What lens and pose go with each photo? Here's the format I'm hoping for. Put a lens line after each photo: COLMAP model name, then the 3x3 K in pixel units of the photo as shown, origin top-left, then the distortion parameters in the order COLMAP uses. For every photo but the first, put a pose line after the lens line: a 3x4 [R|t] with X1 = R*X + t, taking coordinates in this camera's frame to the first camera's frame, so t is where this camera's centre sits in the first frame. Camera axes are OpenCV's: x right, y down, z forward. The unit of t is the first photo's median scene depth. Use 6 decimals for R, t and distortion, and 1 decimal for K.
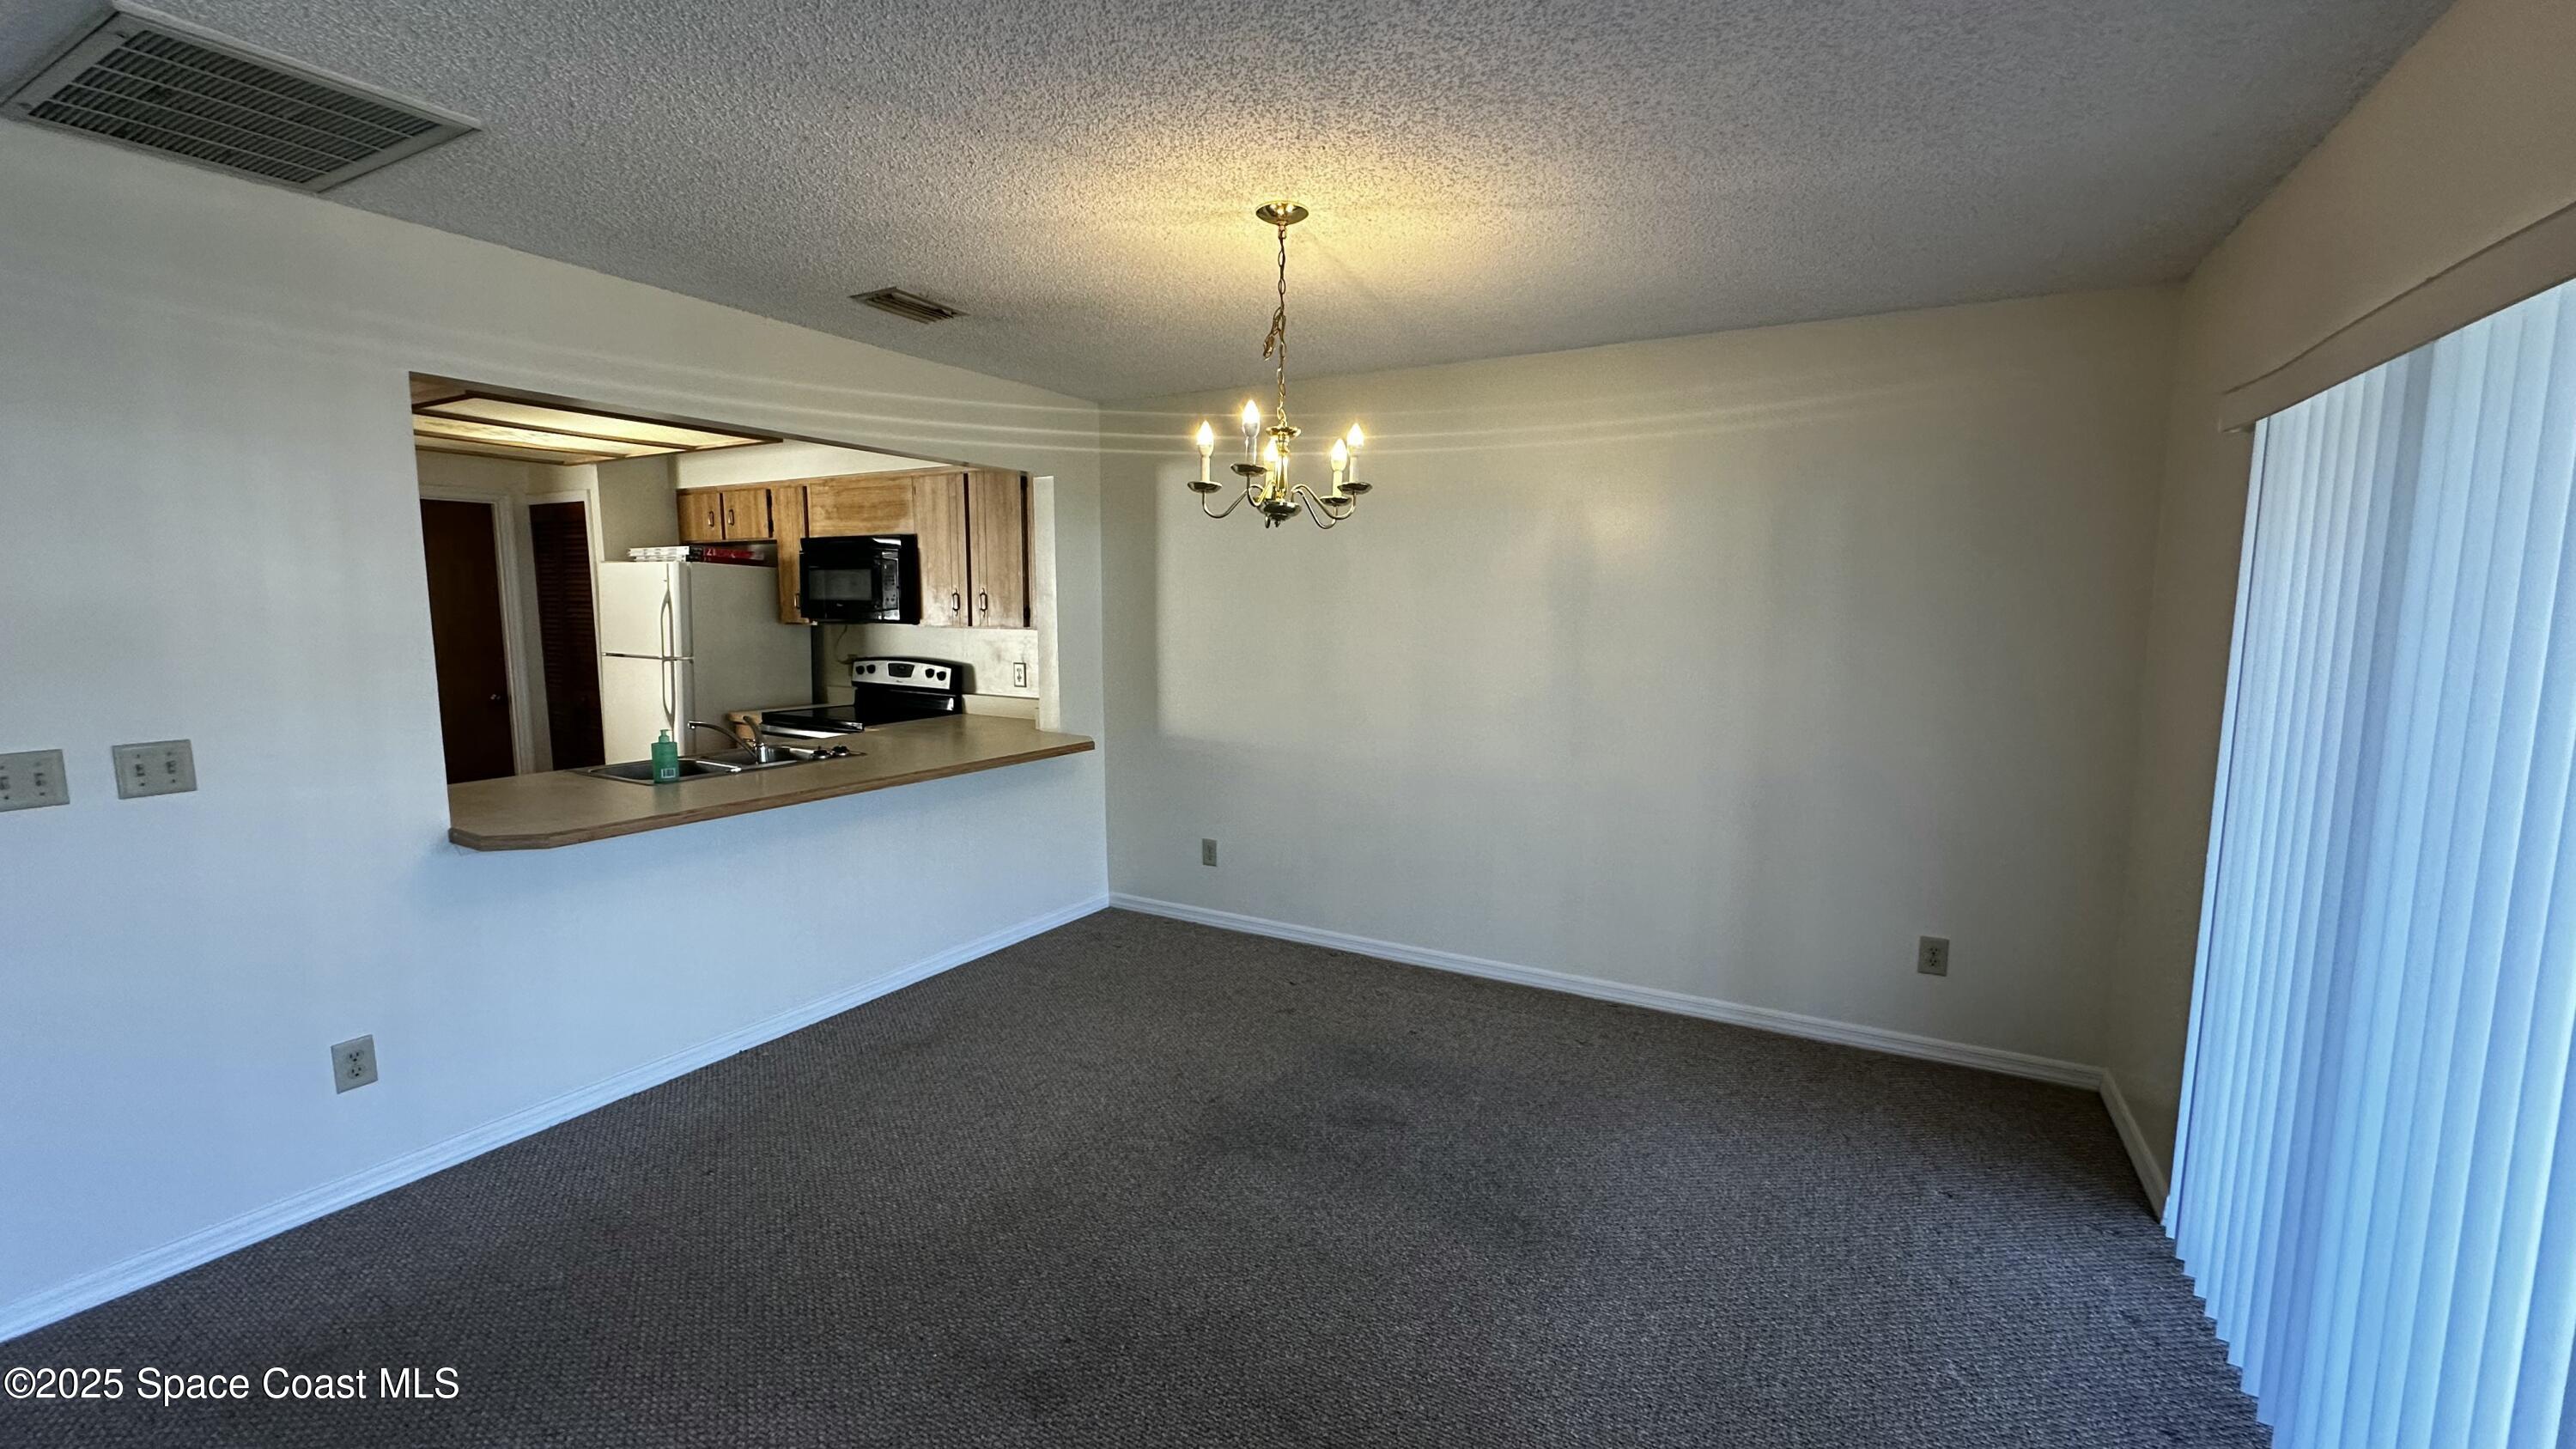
lens RADIAL K [[1031.5, 0, 1289.6], [0, 1031.5, 728.0], [0, 0, 1]] dist [-0.000970, -0.000340]
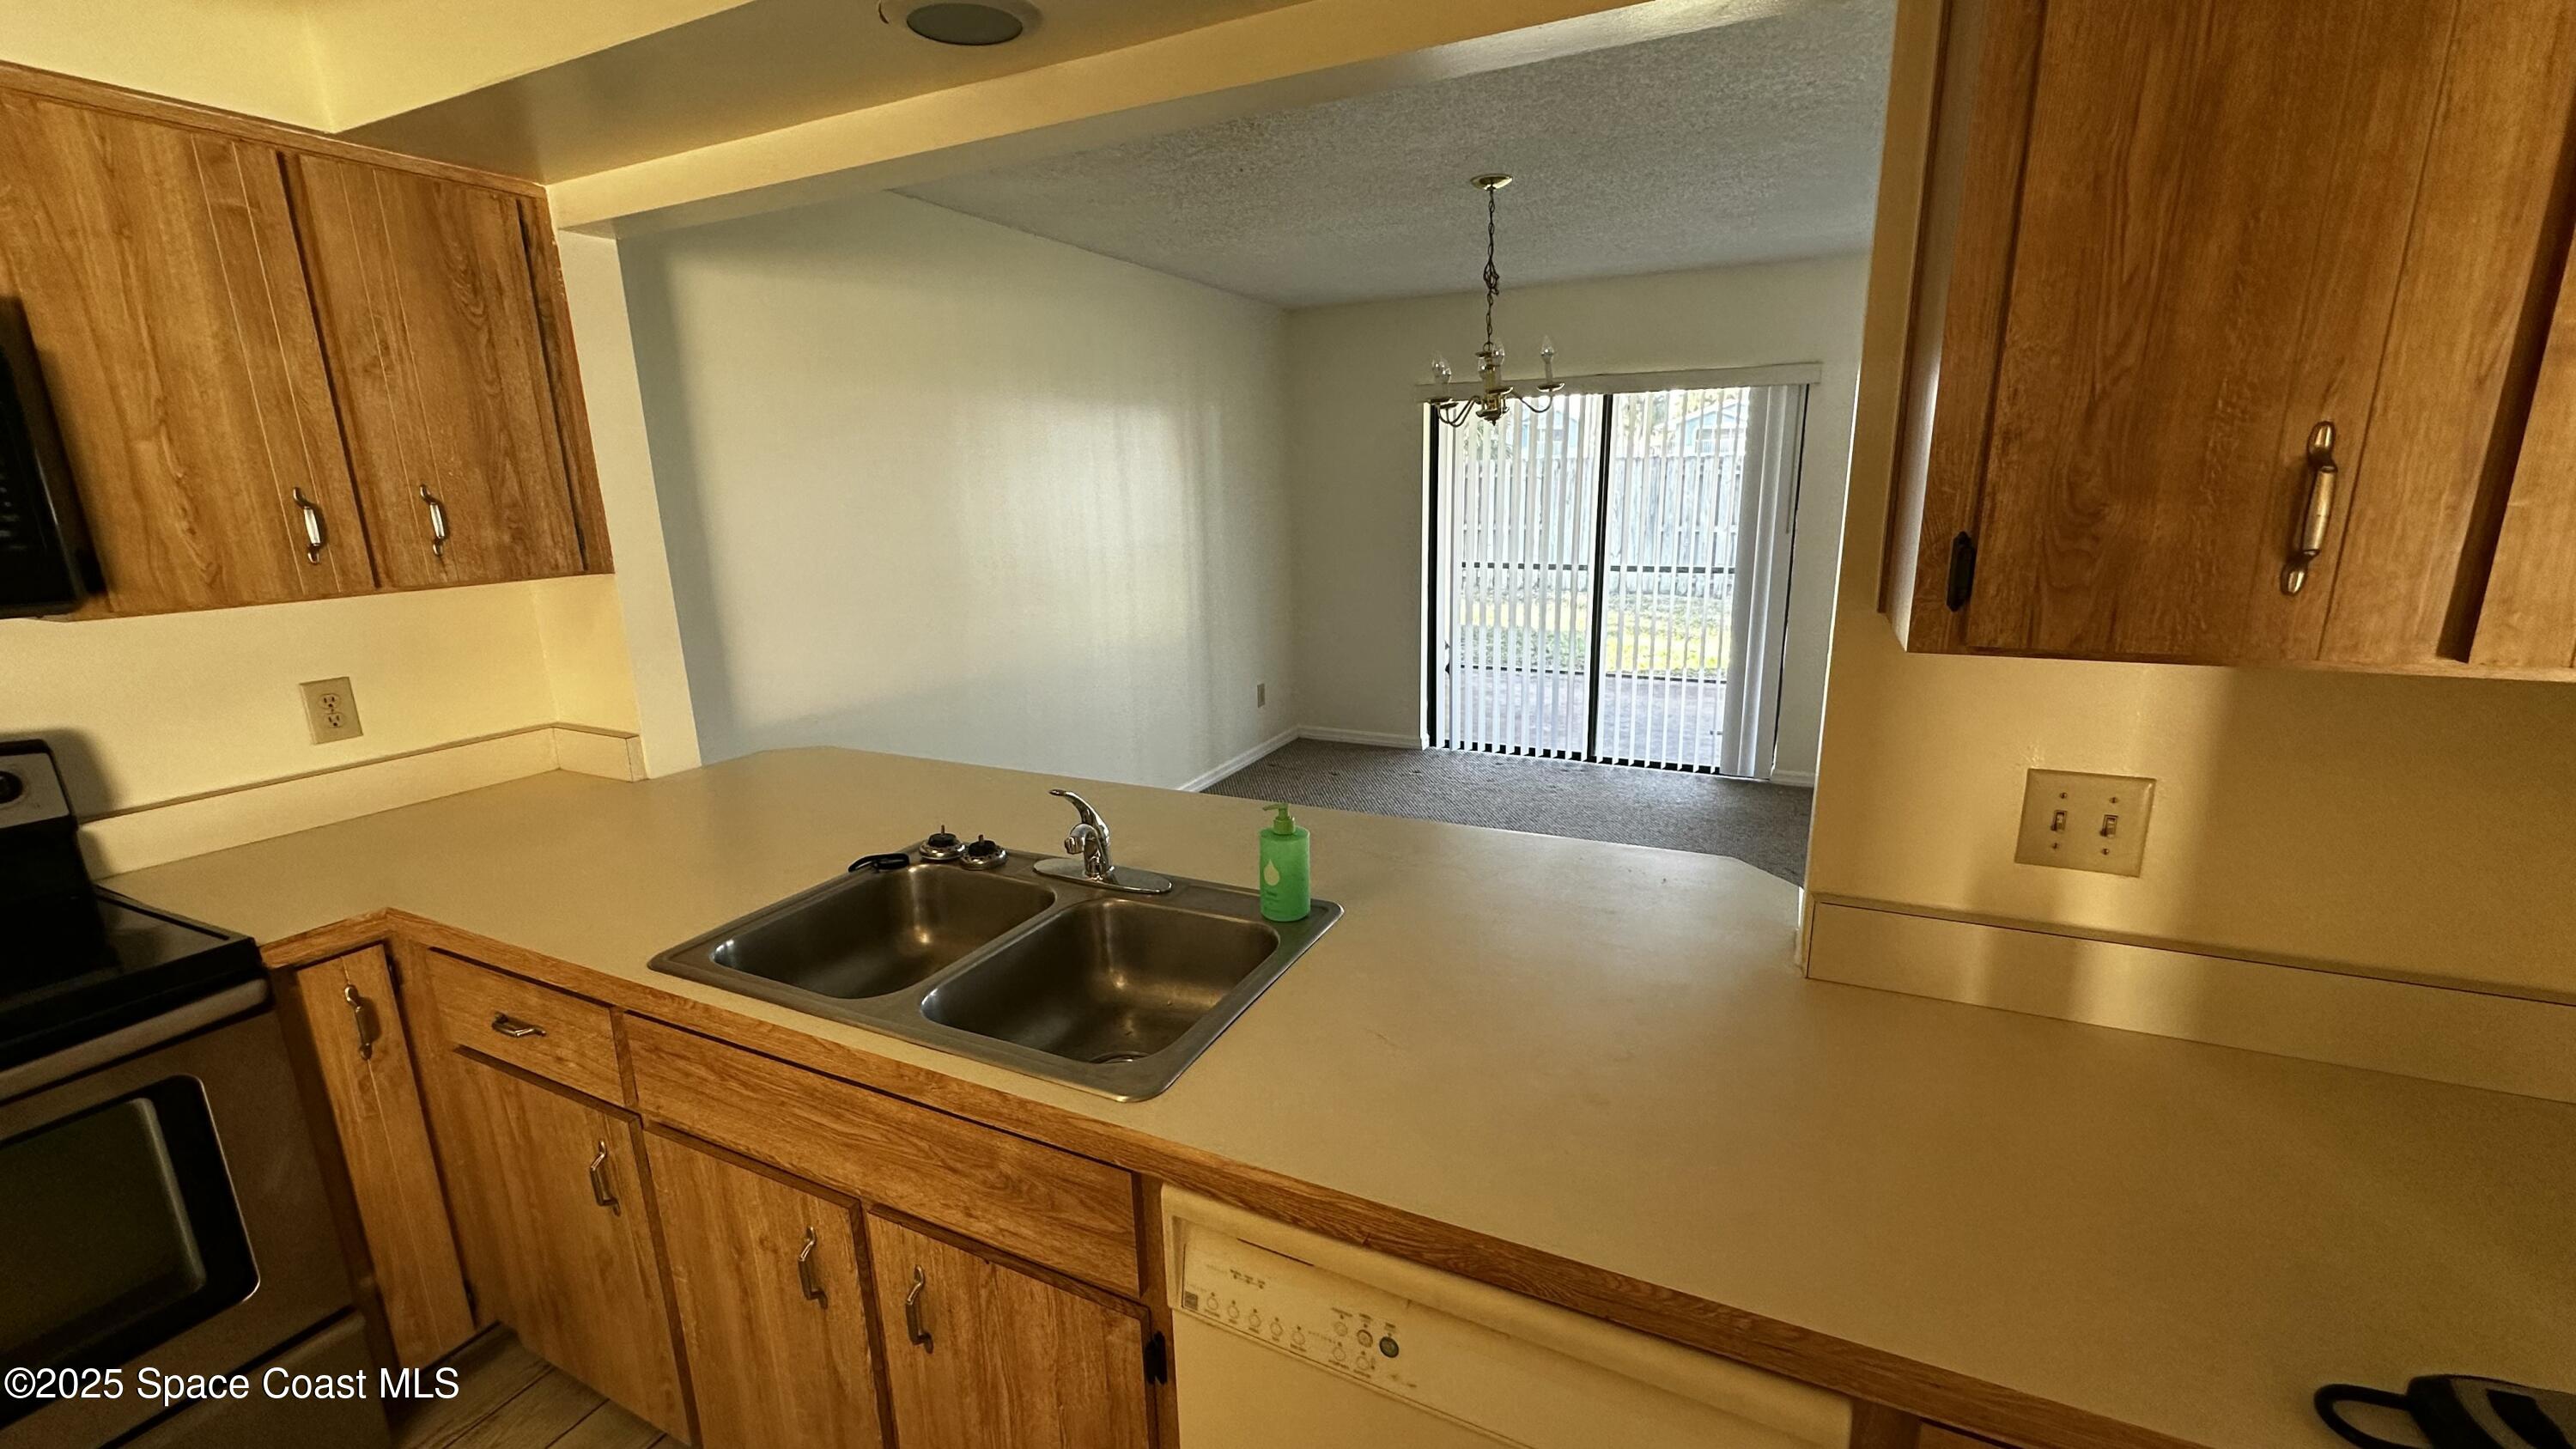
lens RADIAL K [[1031.5, 0, 1294.6], [0, 1031.5, 710.9], [0, 0, 1]] dist [-0.000970, -0.000340]
pose [[-0.067304, -0.223271, 0.972430, -0.703850], [0.144289, 0.962216, 0.230913, -0.093552], [-0.987244, 0.155852, -0.032545, 0.683198]]
